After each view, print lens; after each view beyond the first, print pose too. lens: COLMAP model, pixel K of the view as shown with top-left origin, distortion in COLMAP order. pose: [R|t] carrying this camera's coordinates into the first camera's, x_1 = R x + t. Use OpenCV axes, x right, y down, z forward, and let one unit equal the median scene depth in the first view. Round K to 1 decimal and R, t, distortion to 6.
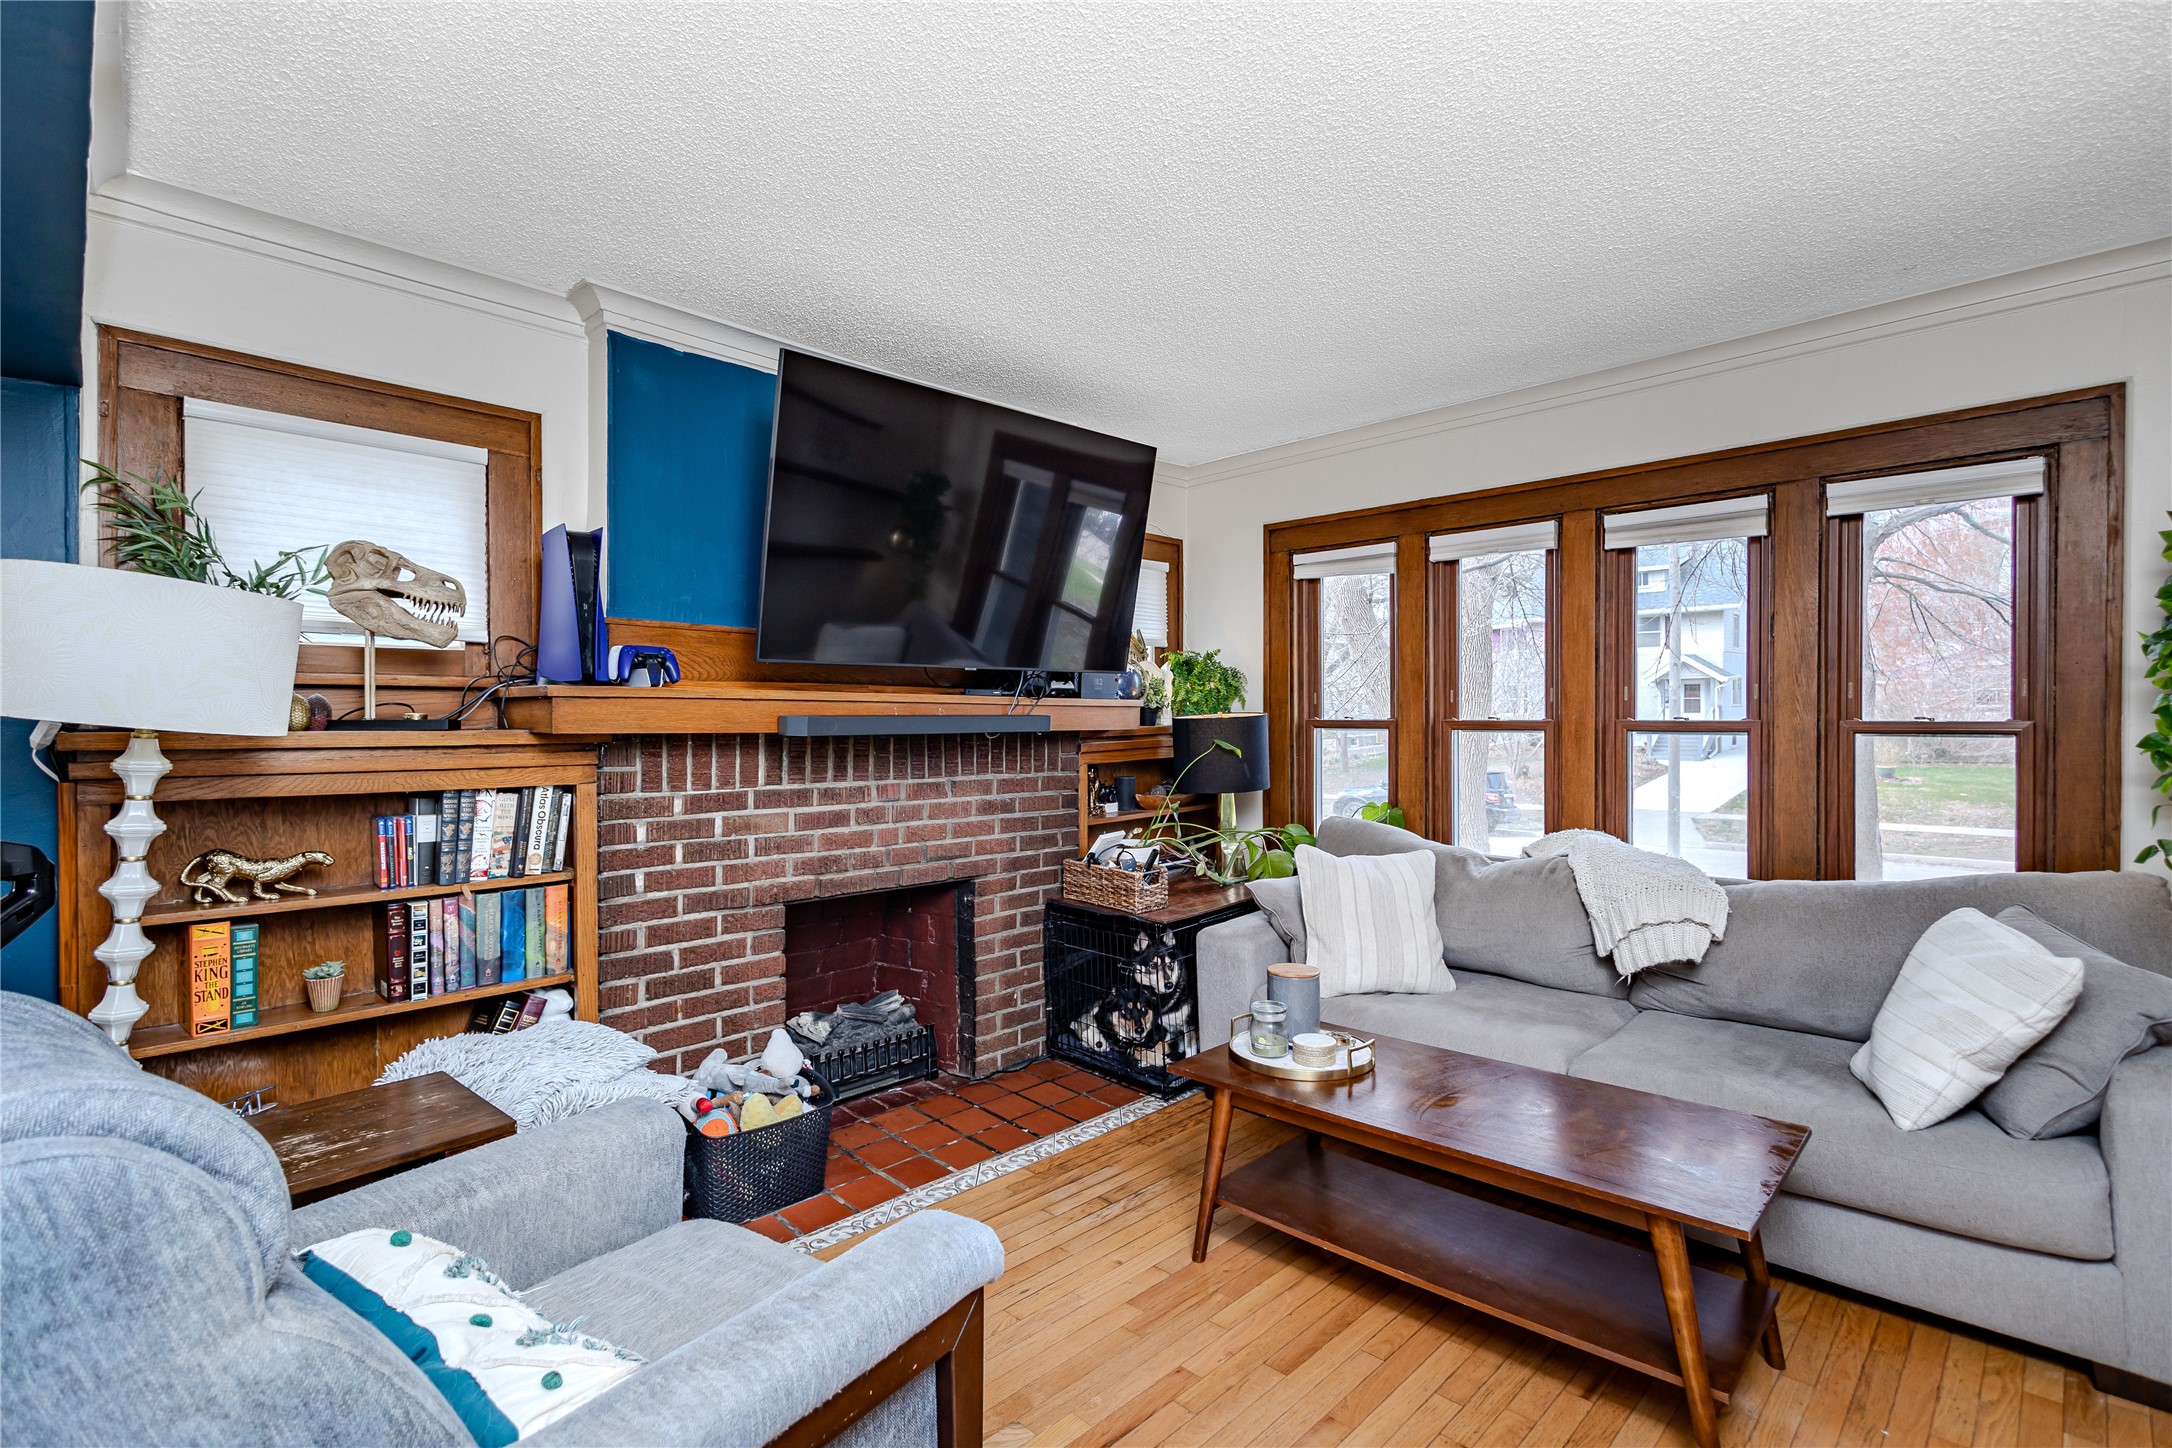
lens RADIAL K [[1005.2, 0, 1085.9], [0, 1005.2, 725.5], [0, 0, 1]] dist [0.011033, -0.003422]
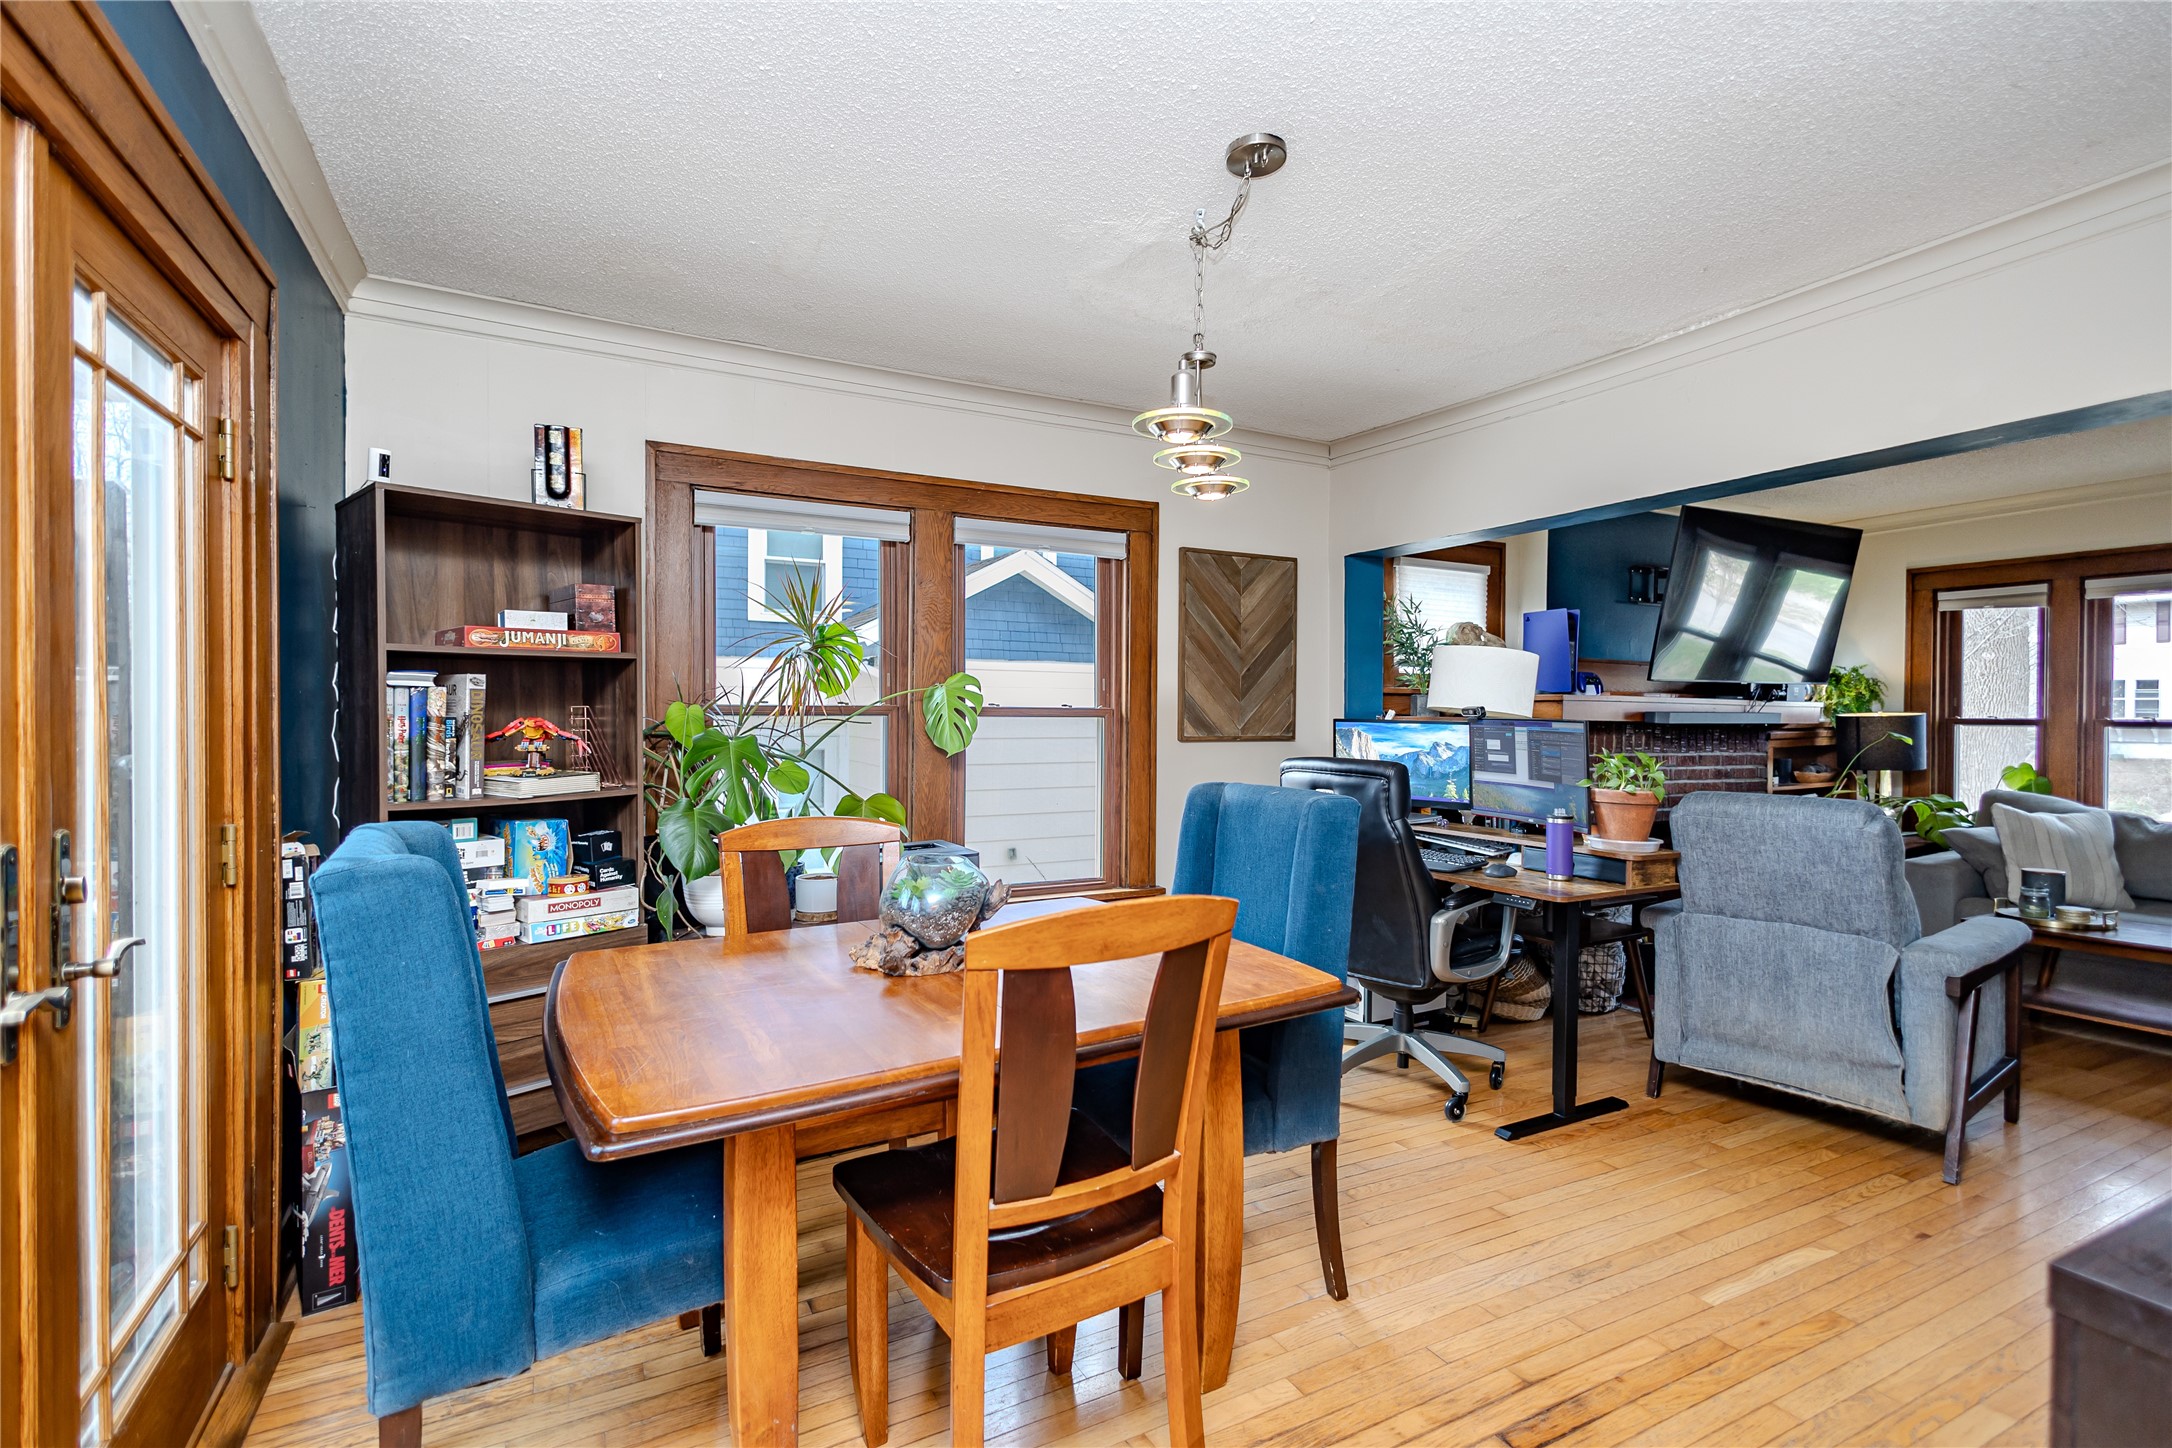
lens RADIAL K [[1005.2, 0, 1072.2], [0, 1005.2, 716.3], [0, 0, 1]] dist [0.011033, -0.003422]
pose [[0.949677, 0.010151, -0.313067, -0.613293], [-0.011809, 0.999924, -0.003402, 0.013243], [0.313009, 0.006928, 0.949725, -0.825800]]
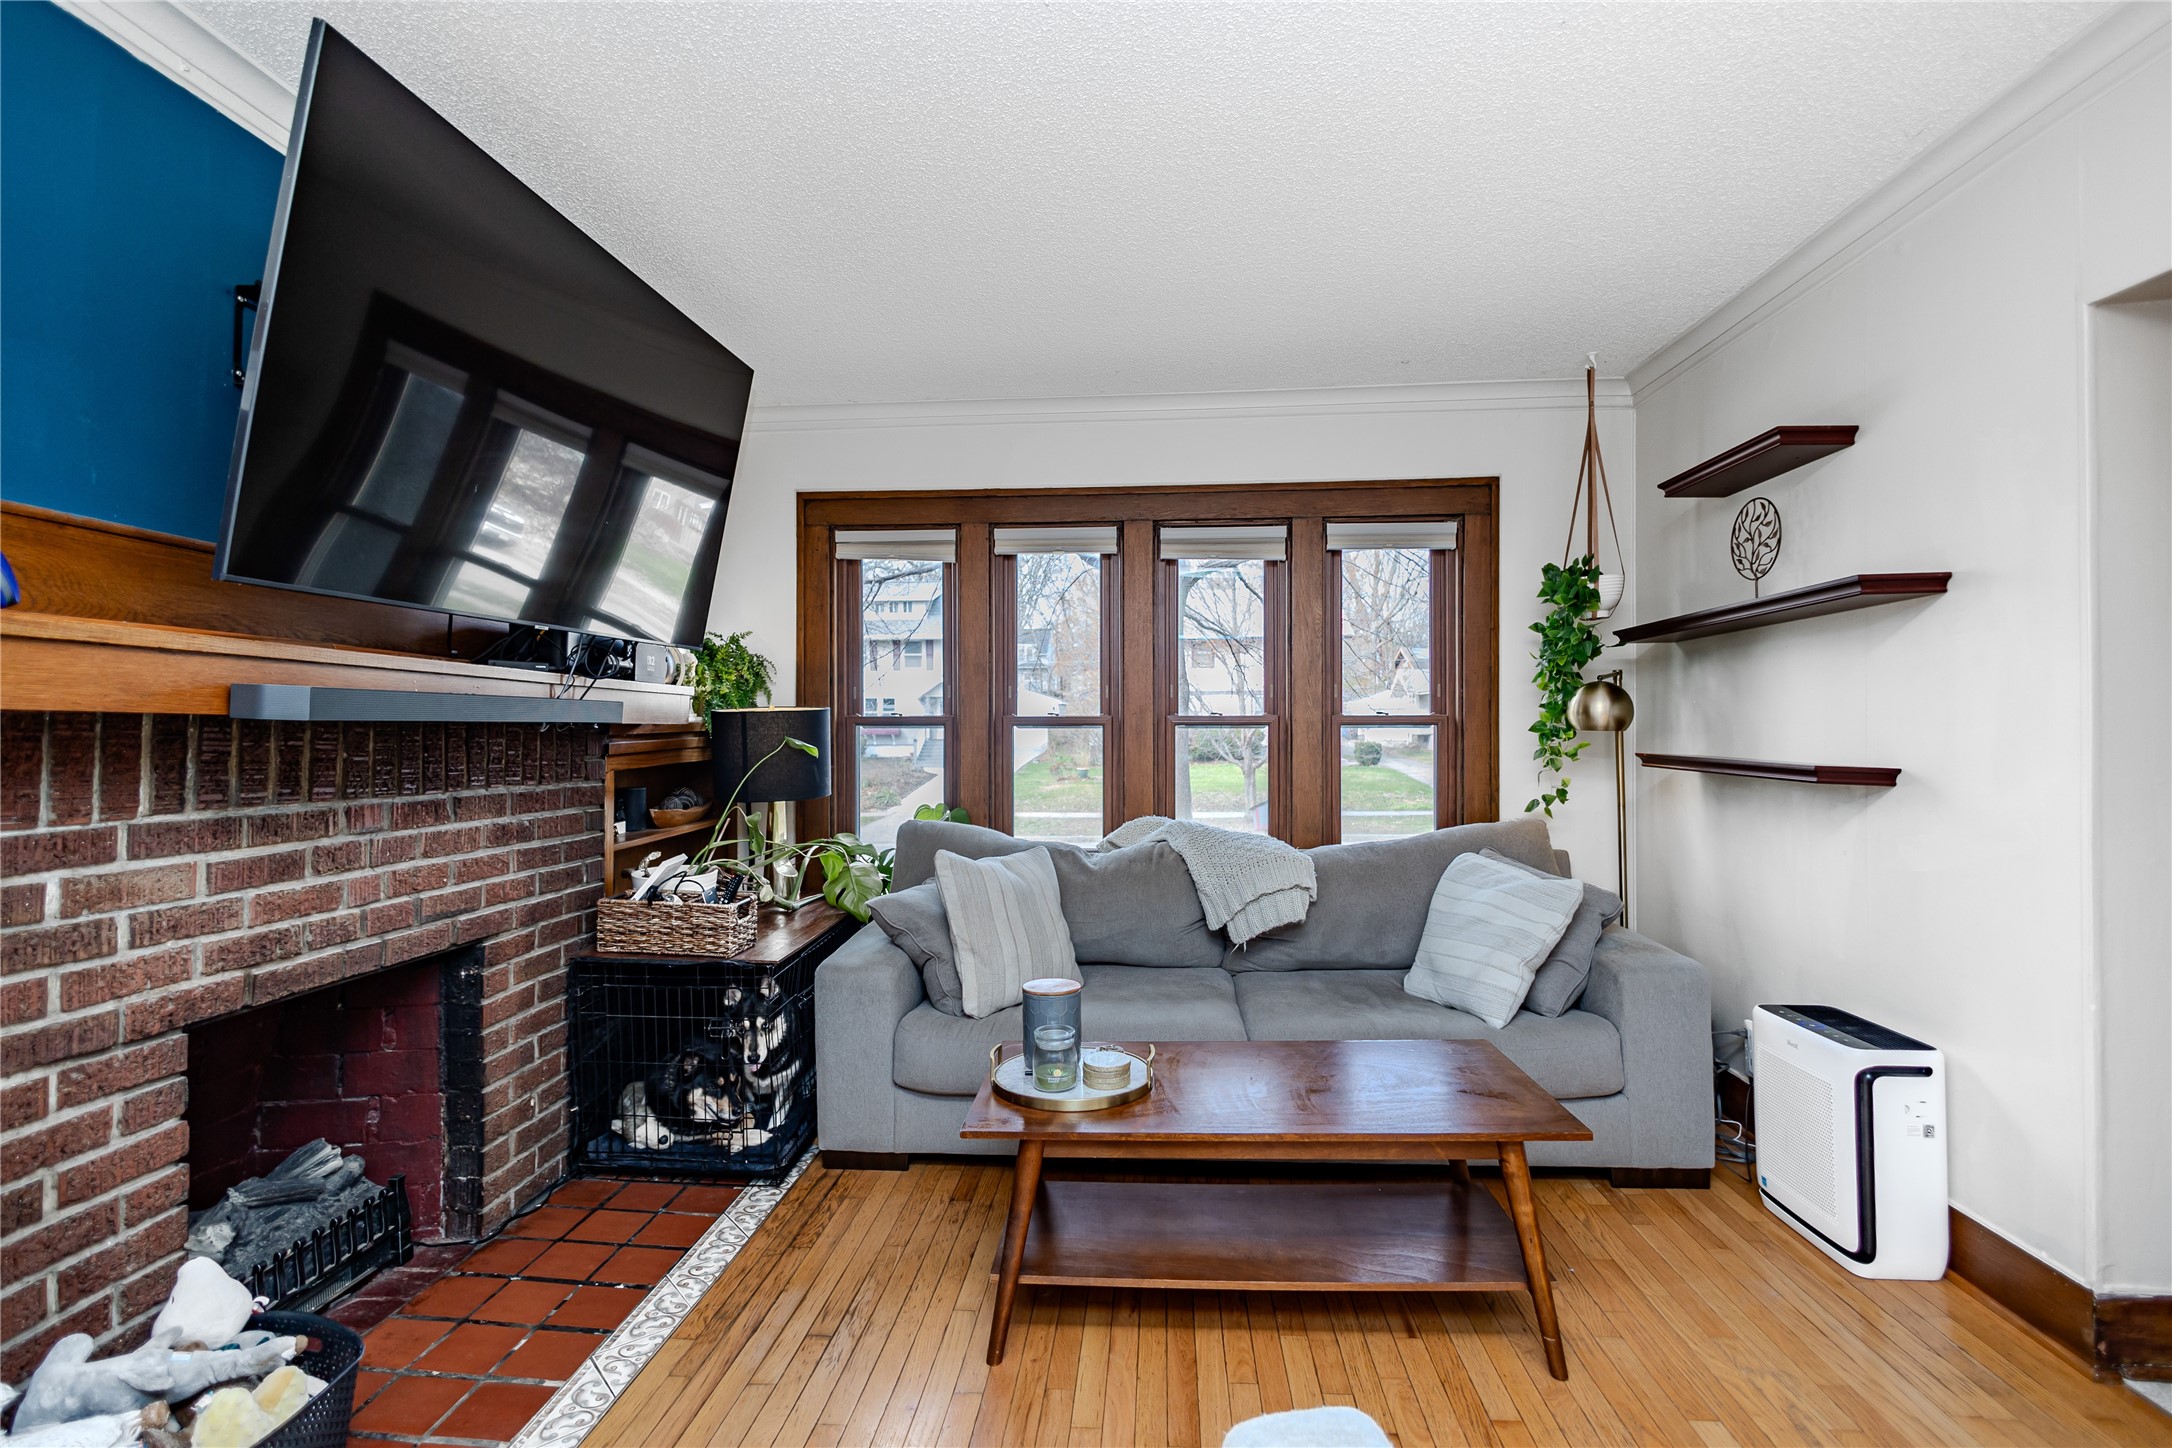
lens RADIAL K [[1005.2, 0, 1088.5], [0, 1005.2, 724.7], [0, 0, 1]] dist [0.011033, -0.003422]
pose [[0.760280, 0.003309, 0.649588, -0.271981], [0.006697, 0.999894, -0.012931, 0.020038], [-0.649561, 0.014181, 0.760177, 0.244020]]
